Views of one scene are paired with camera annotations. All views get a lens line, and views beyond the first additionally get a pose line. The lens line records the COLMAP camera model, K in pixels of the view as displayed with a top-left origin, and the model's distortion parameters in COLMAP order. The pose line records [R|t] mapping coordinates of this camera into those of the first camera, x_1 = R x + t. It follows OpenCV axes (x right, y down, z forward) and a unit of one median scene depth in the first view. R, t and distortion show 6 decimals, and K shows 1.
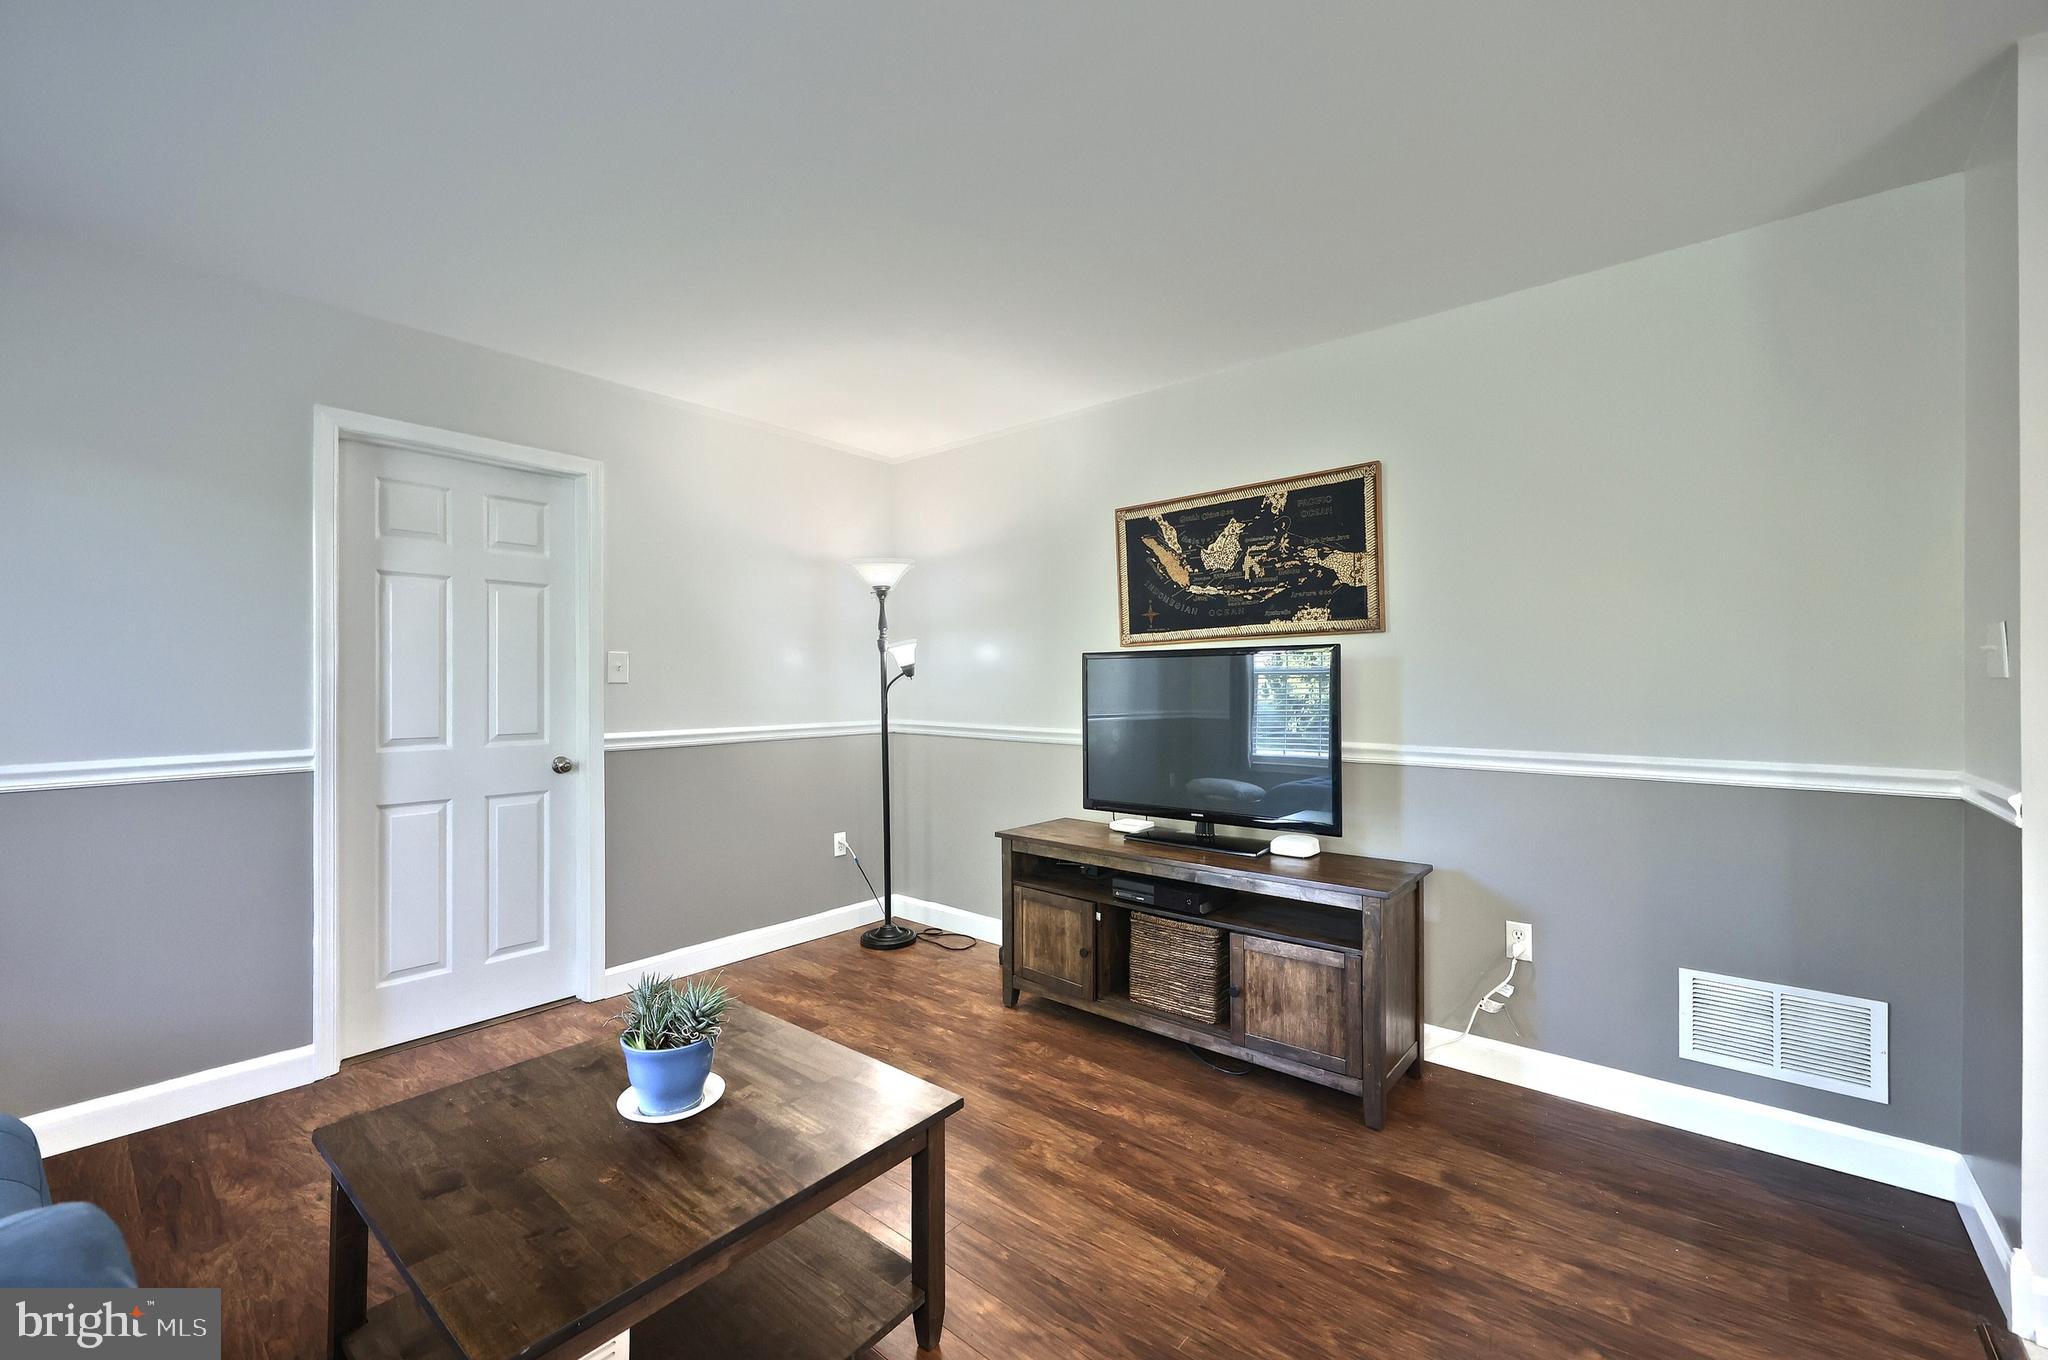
lens RADIAL K [[833.0, 0, 1013.5], [0, 833.0, 673.1], [0, 0, 1]] dist [0.000400, 0.000290]
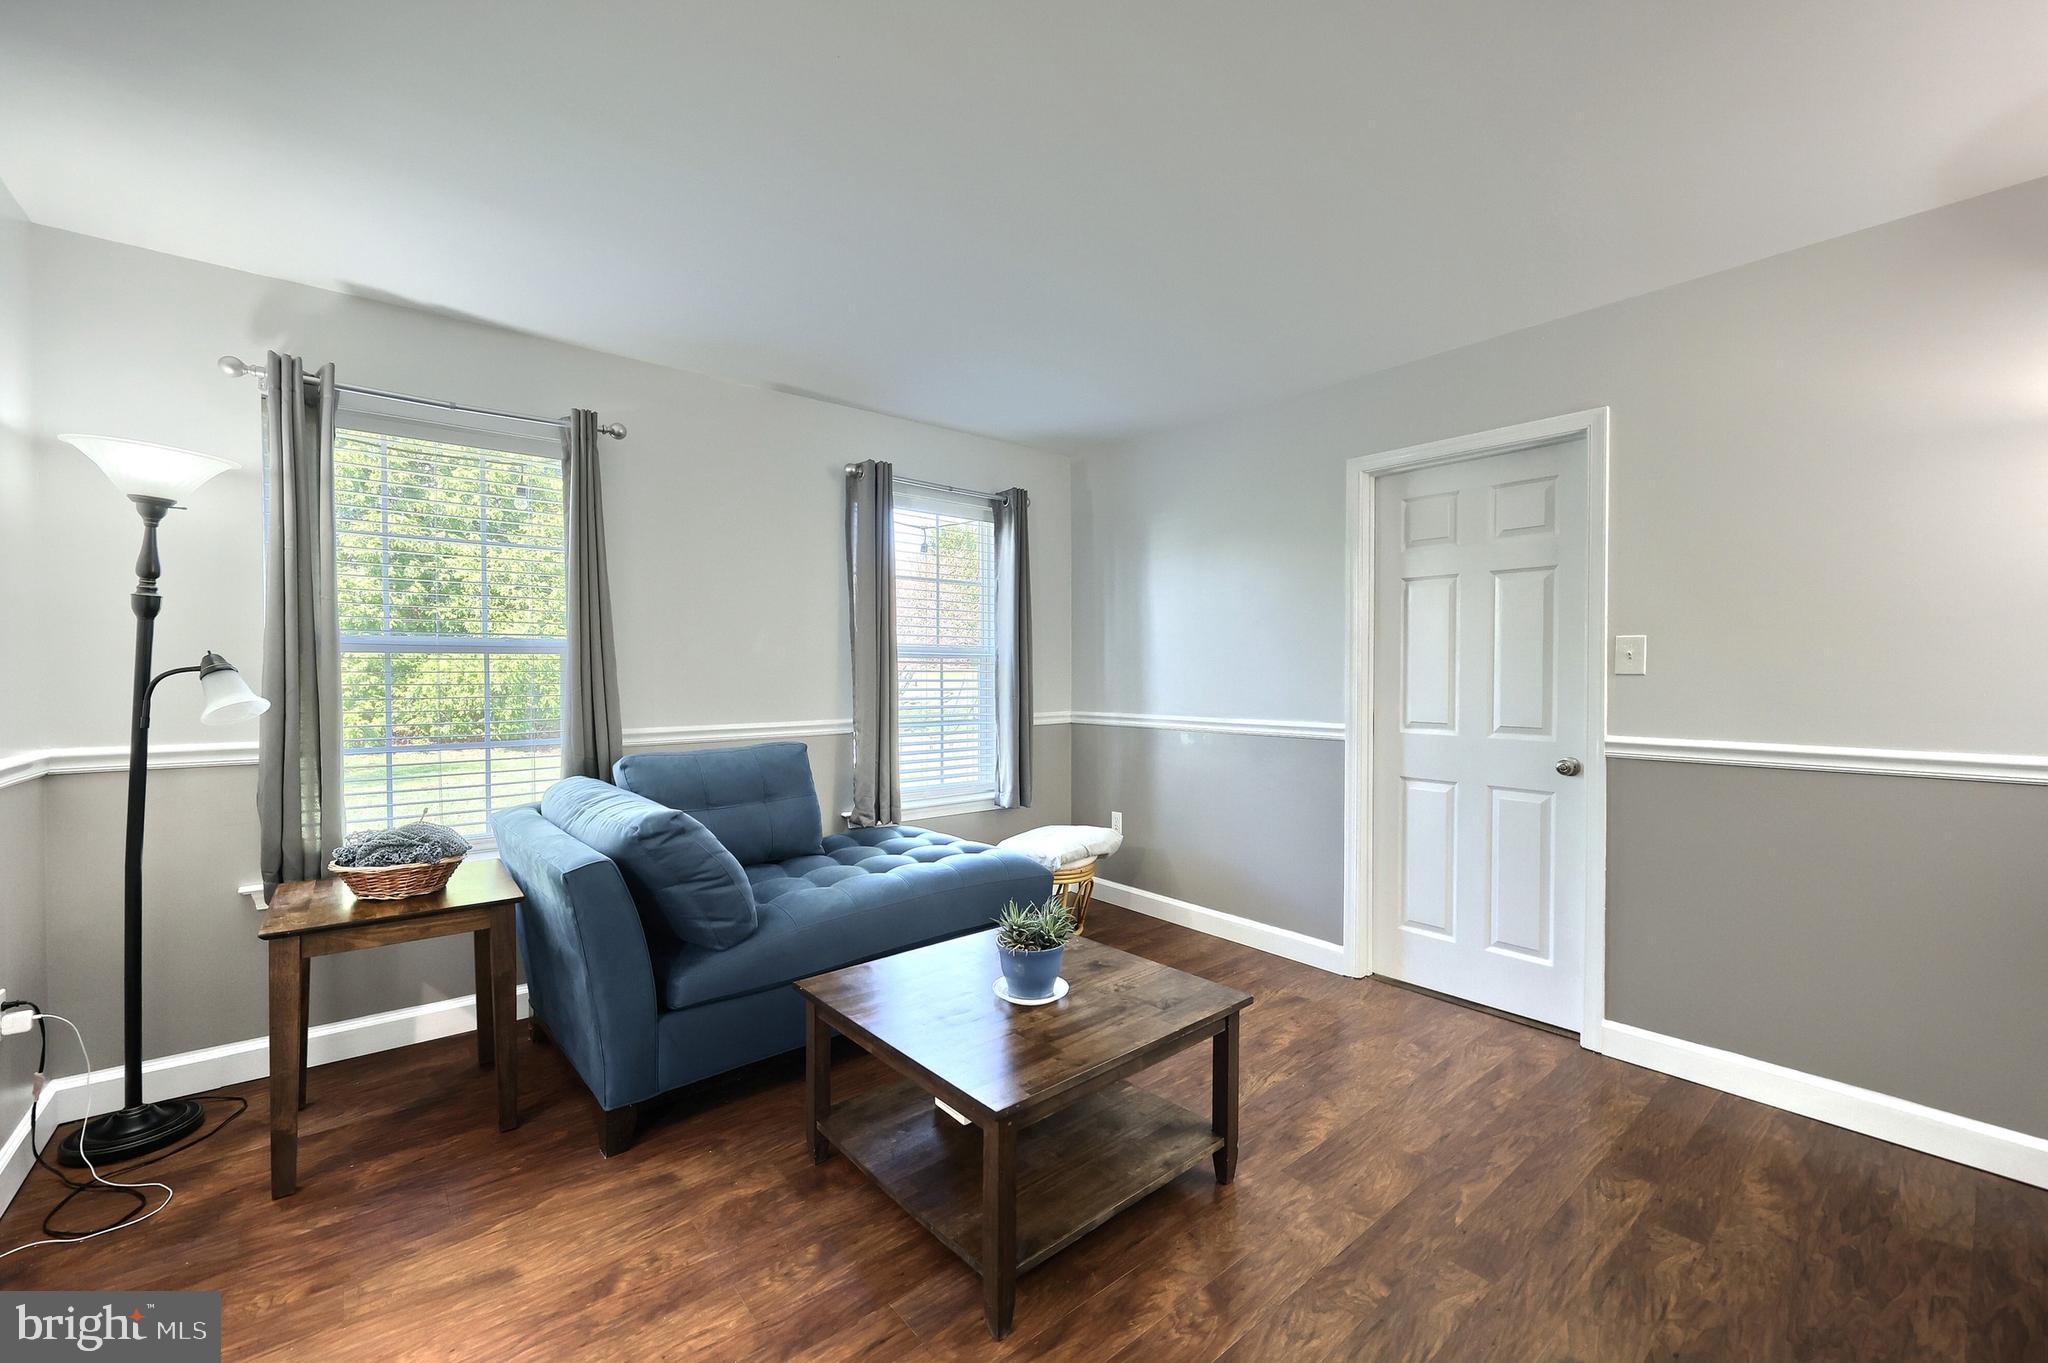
lens RADIAL K [[832.2, 0, 1029.5], [0, 832.2, 686.2], [0, 0, 1]] dist [0.094989, 0.000083]
pose [[-0.130847, 0.018147, -0.991236, 0.477046], [0.009051, 0.999813, 0.017109, 0.003854], [0.991361, -0.006733, -0.130987, 0.588637]]
